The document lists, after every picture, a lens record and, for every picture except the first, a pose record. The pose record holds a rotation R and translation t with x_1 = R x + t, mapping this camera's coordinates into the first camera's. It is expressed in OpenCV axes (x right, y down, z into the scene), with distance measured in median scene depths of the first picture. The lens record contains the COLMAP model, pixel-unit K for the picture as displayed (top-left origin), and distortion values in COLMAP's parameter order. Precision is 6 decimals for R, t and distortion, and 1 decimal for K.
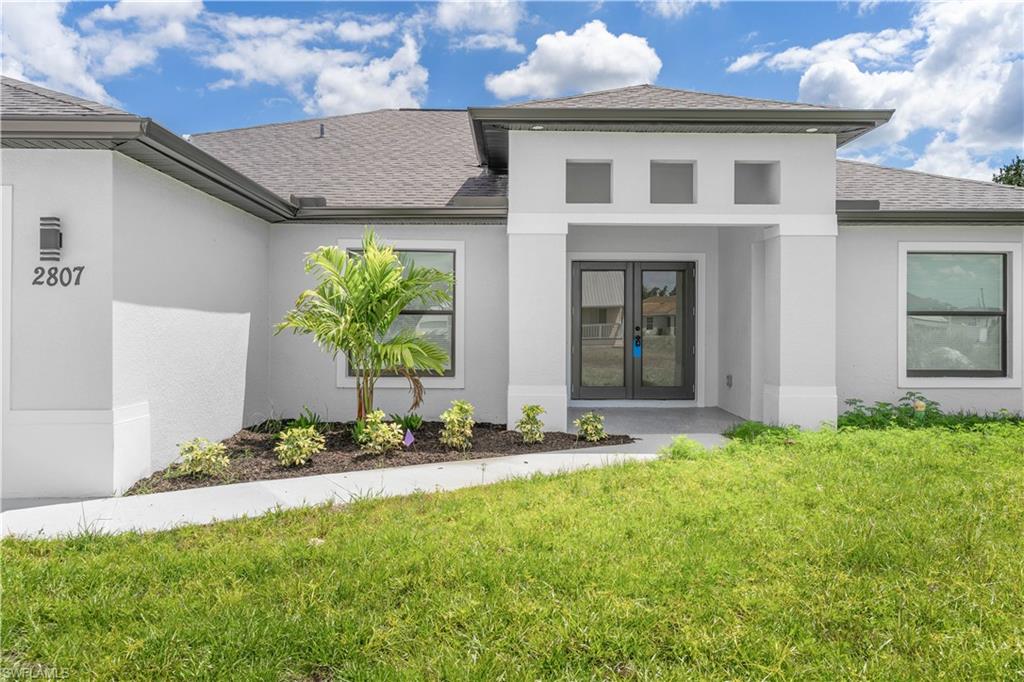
lens RADIAL K [[839.1, 0, 516.1], [0, 839.1, 318.6], [0, 0, 1]] dist [0.009968, -0.001577]
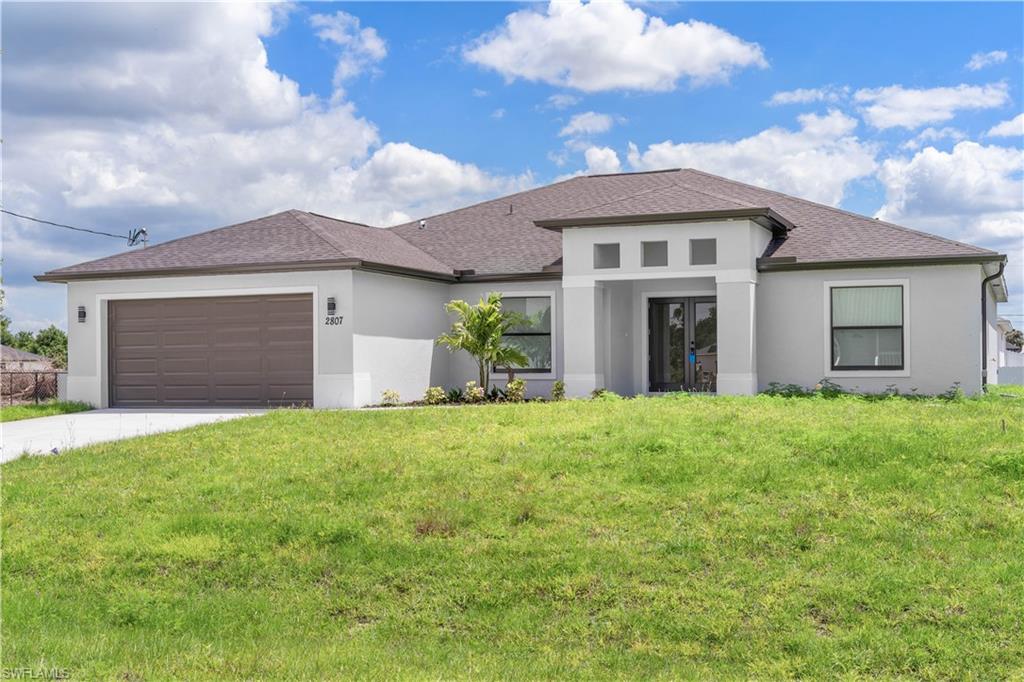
lens RADIAL K [[1279.2, 0, 513.0], [0, 1279.2, 349.0], [0, 0, 1]] dist [-0.008577, 0.000000]
pose [[0.914959, -0.016176, -0.403222, 0.957032], [0.013854, 0.999866, -0.008676, 0.048218], [0.403309, 0.002352, 0.915061, -1.471437]]
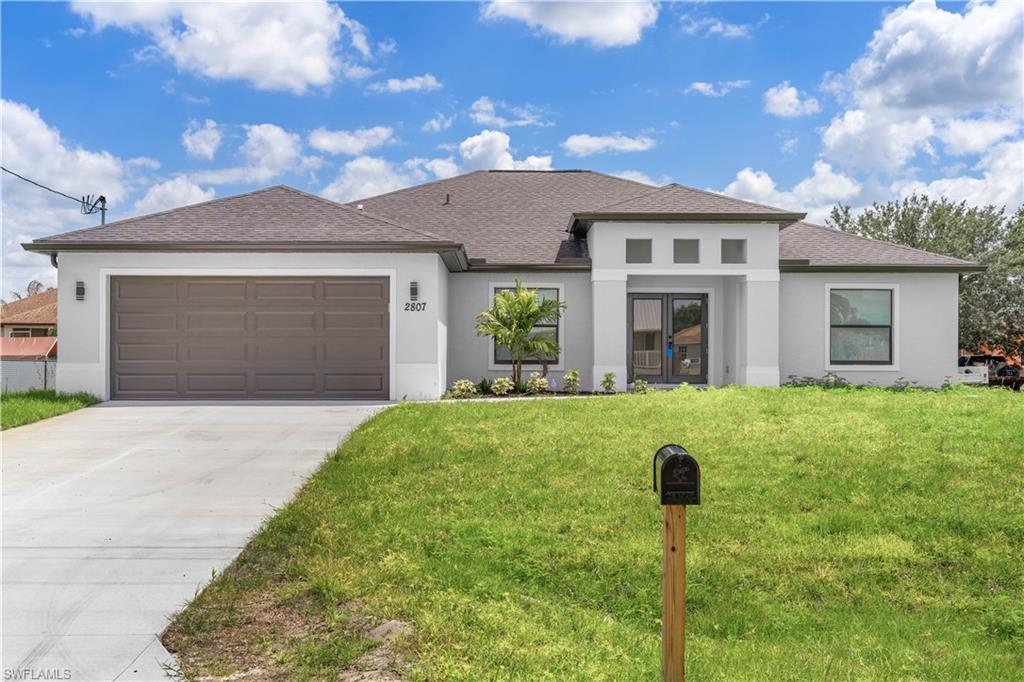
lens RADIAL K [[1198.7, 0, 516.5], [0, 1198.7, 337.5], [0, 0, 1]] dist [-0.017970, 0.000000]
pose [[0.999949, -0.000649, -0.010047, -0.144290], [0.000536, 0.999936, -0.011281, 0.047290], [0.010054, 0.011275, 0.999886, -1.508616]]
